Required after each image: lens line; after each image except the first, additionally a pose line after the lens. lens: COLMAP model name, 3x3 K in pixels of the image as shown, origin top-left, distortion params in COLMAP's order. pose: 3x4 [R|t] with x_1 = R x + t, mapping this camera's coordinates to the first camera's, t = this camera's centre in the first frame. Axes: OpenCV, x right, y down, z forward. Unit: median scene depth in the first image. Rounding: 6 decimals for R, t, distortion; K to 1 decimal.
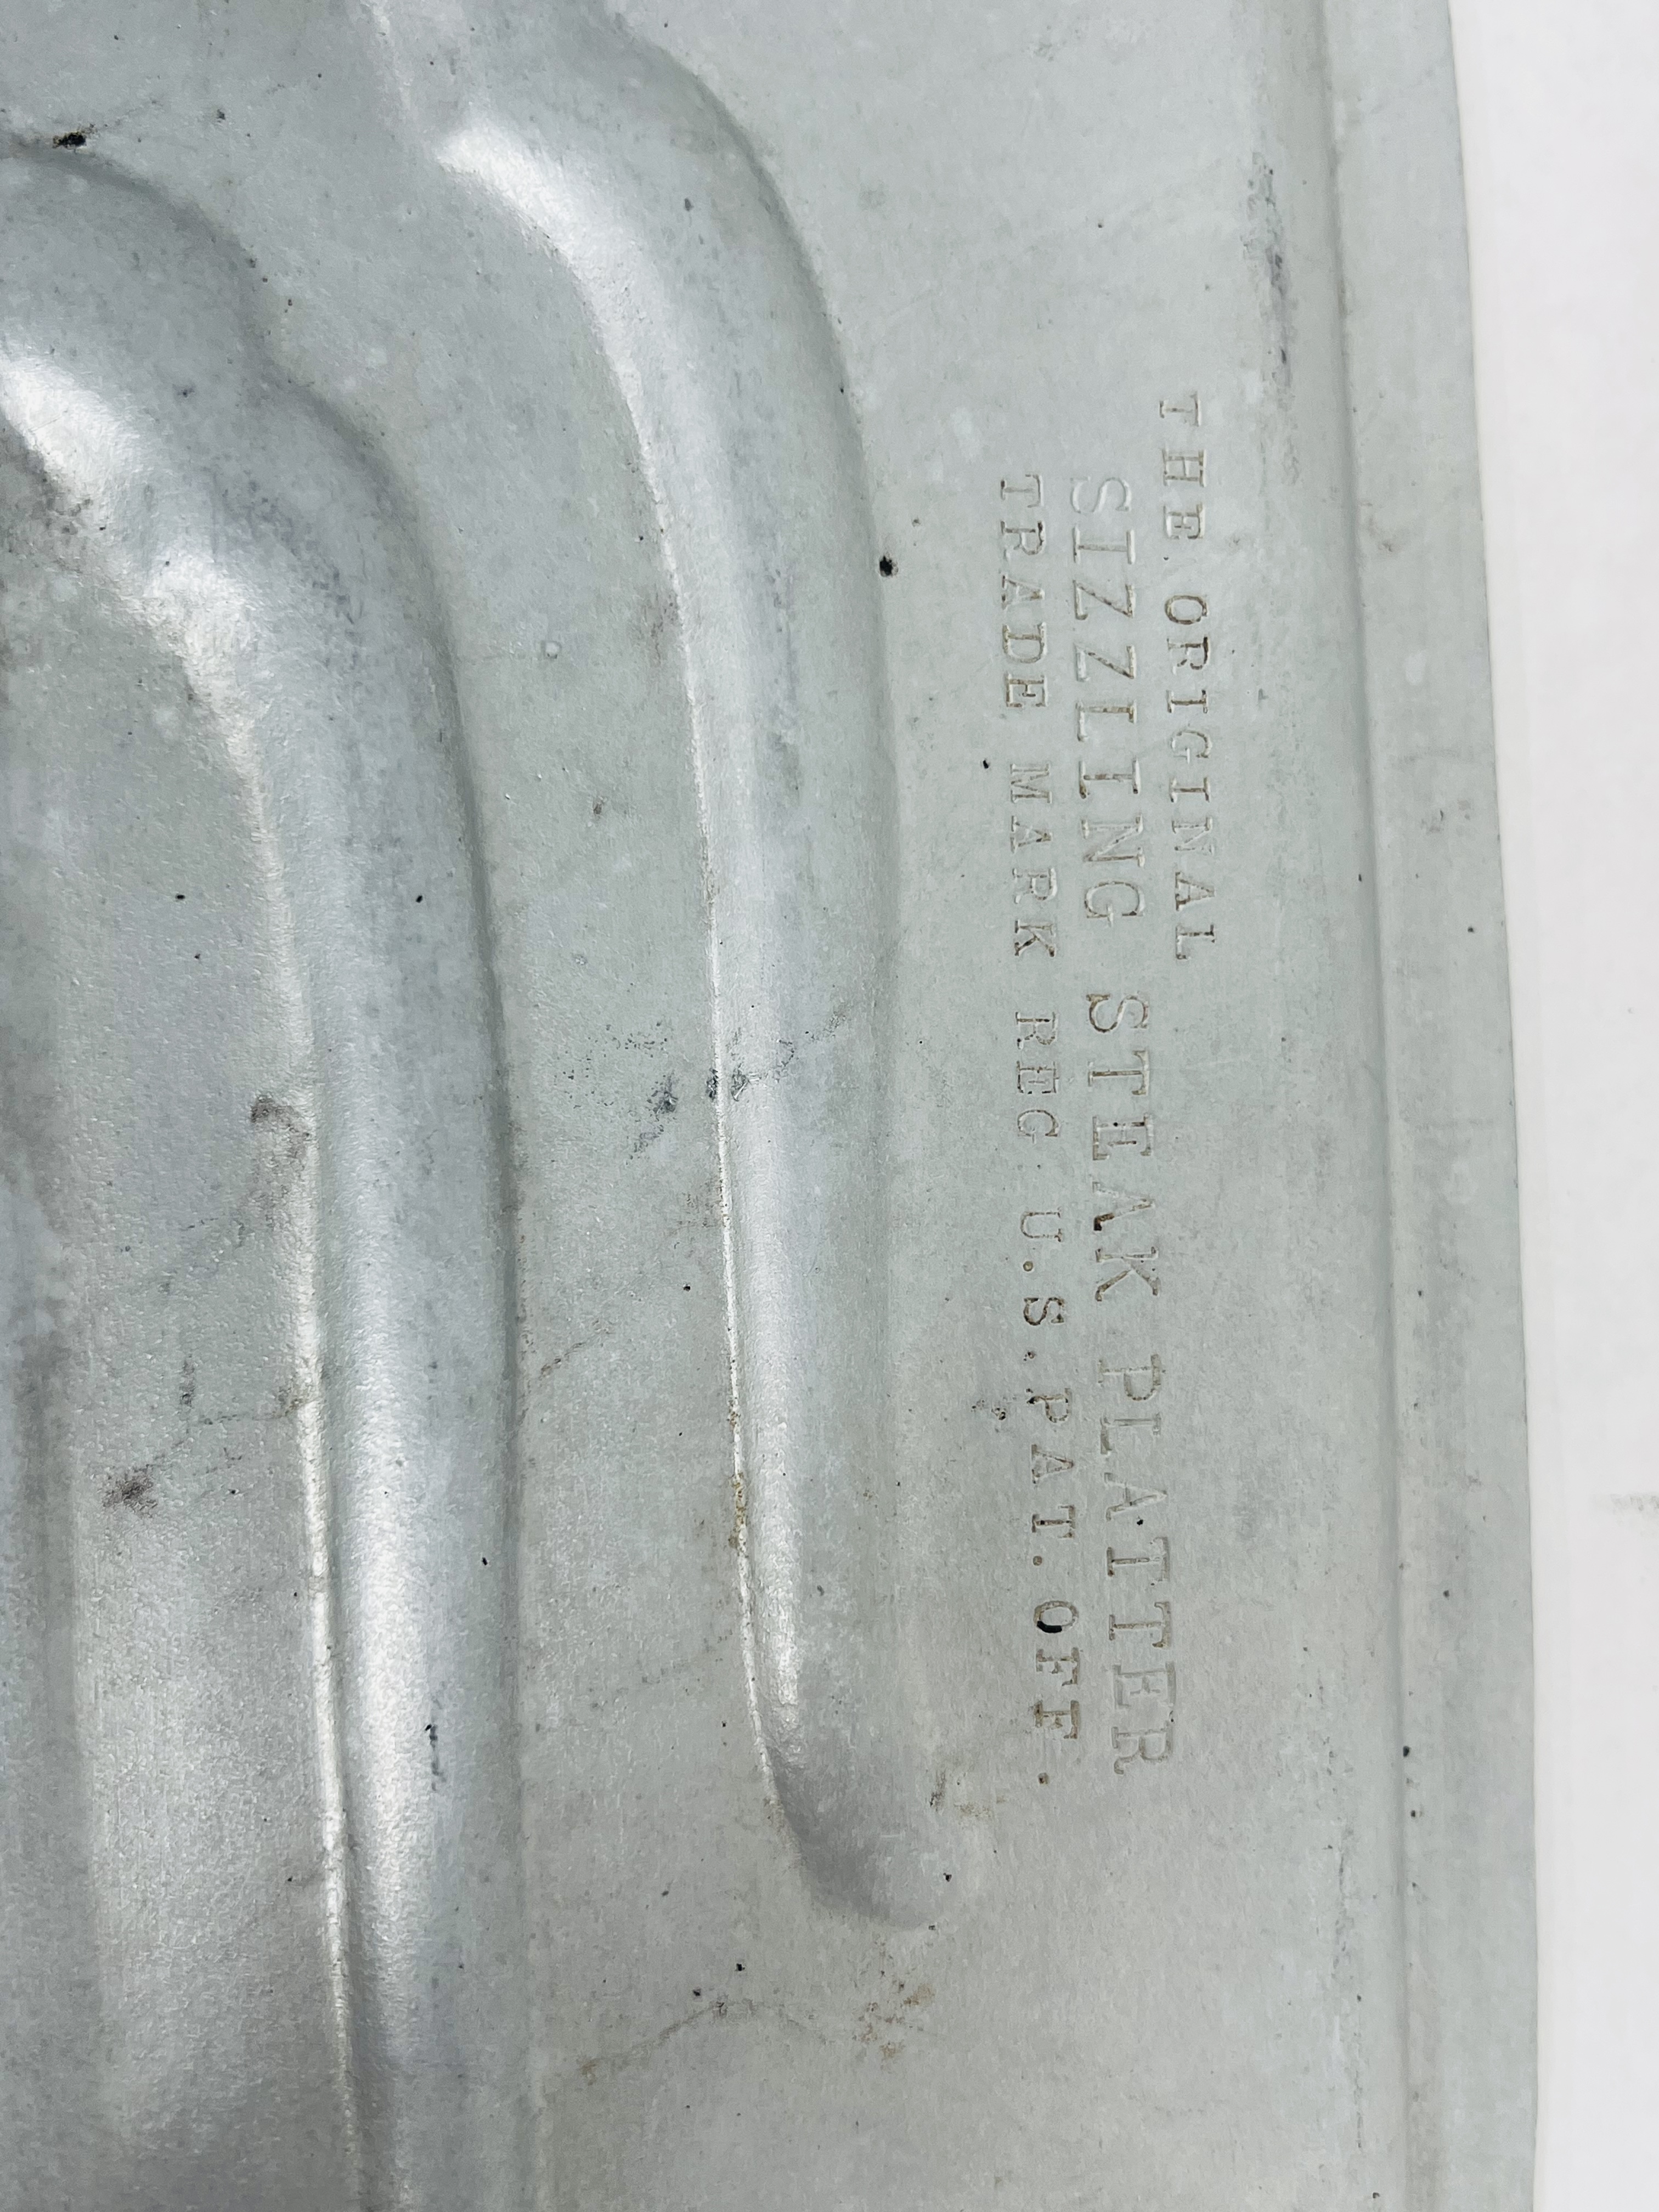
lens RADIAL K [[2196.2, 0, 829.5], [0, 2196.2, 1106.0], [0, 0, 1]] dist [0.124093, -0.376412]
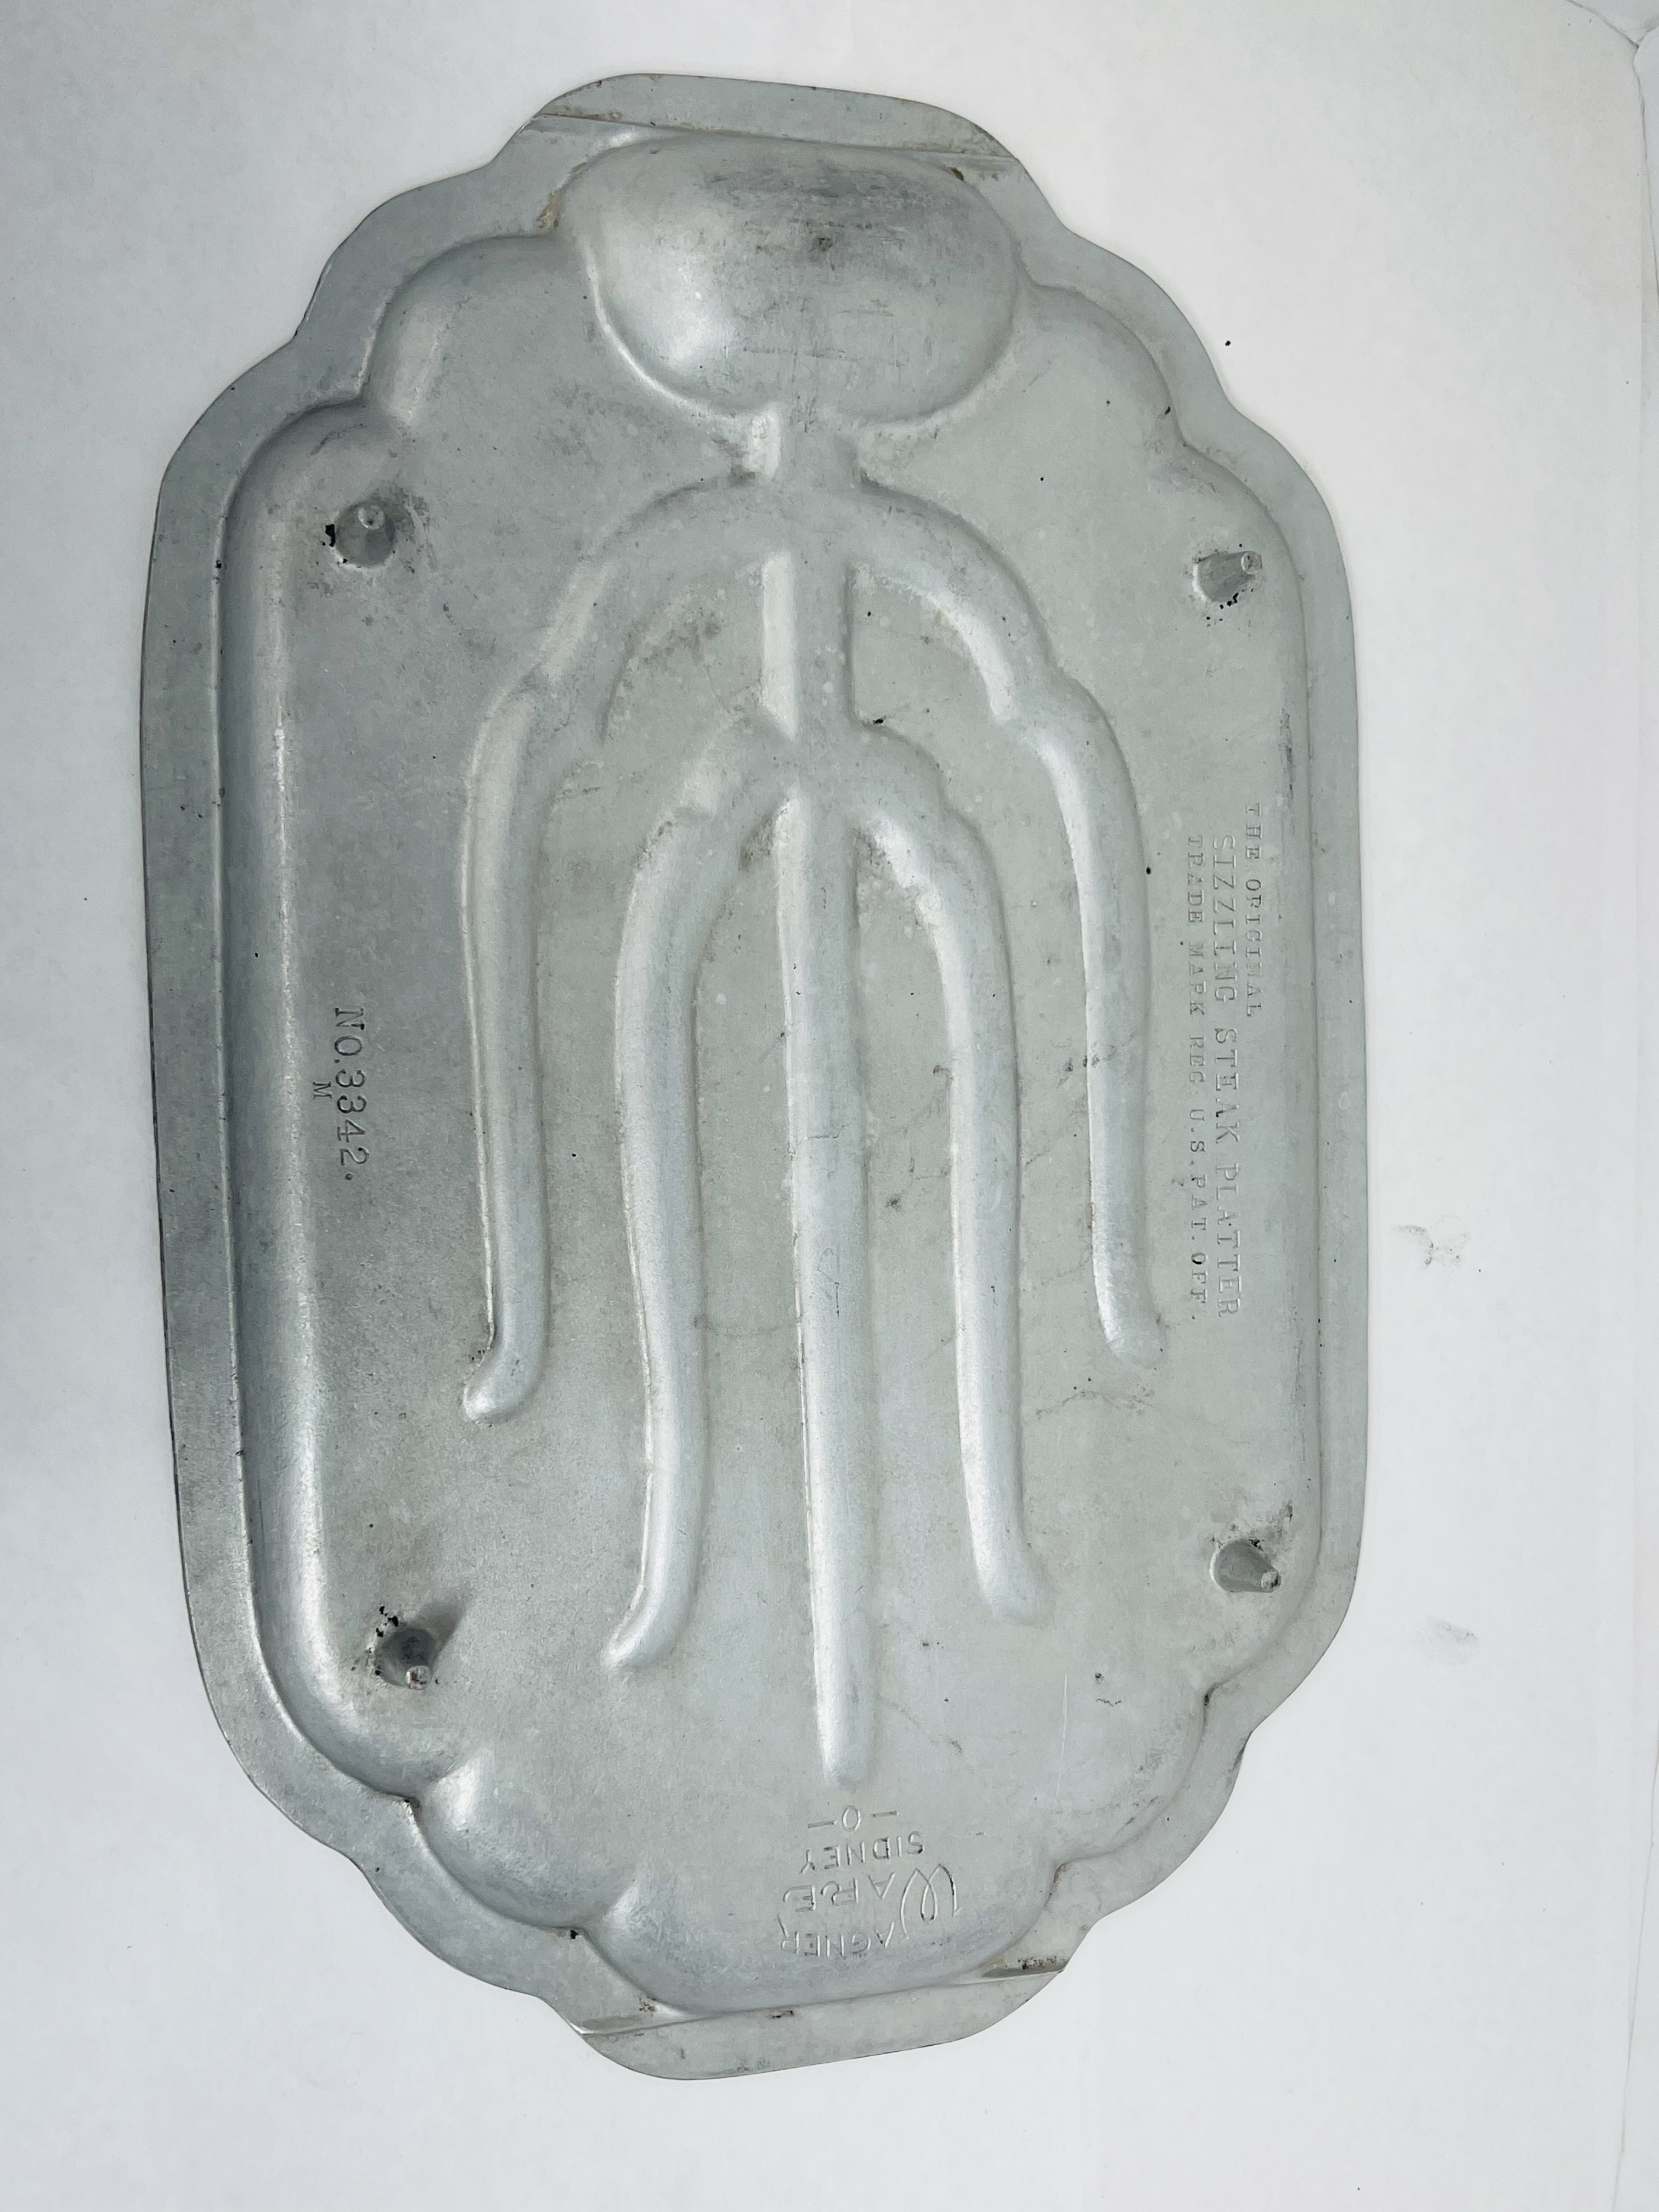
lens RADIAL K [[2197.1, 0, 829.5], [0, 2197.1, 1106.0], [0, 0, 1]] dist [0.222367, -0.536313]
pose [[0.994638, 0.012884, 0.102612, -0.650320], [-0.016398, 0.999305, 0.033476, -0.041076], [-0.102109, -0.034979, 0.994158, -1.699232]]
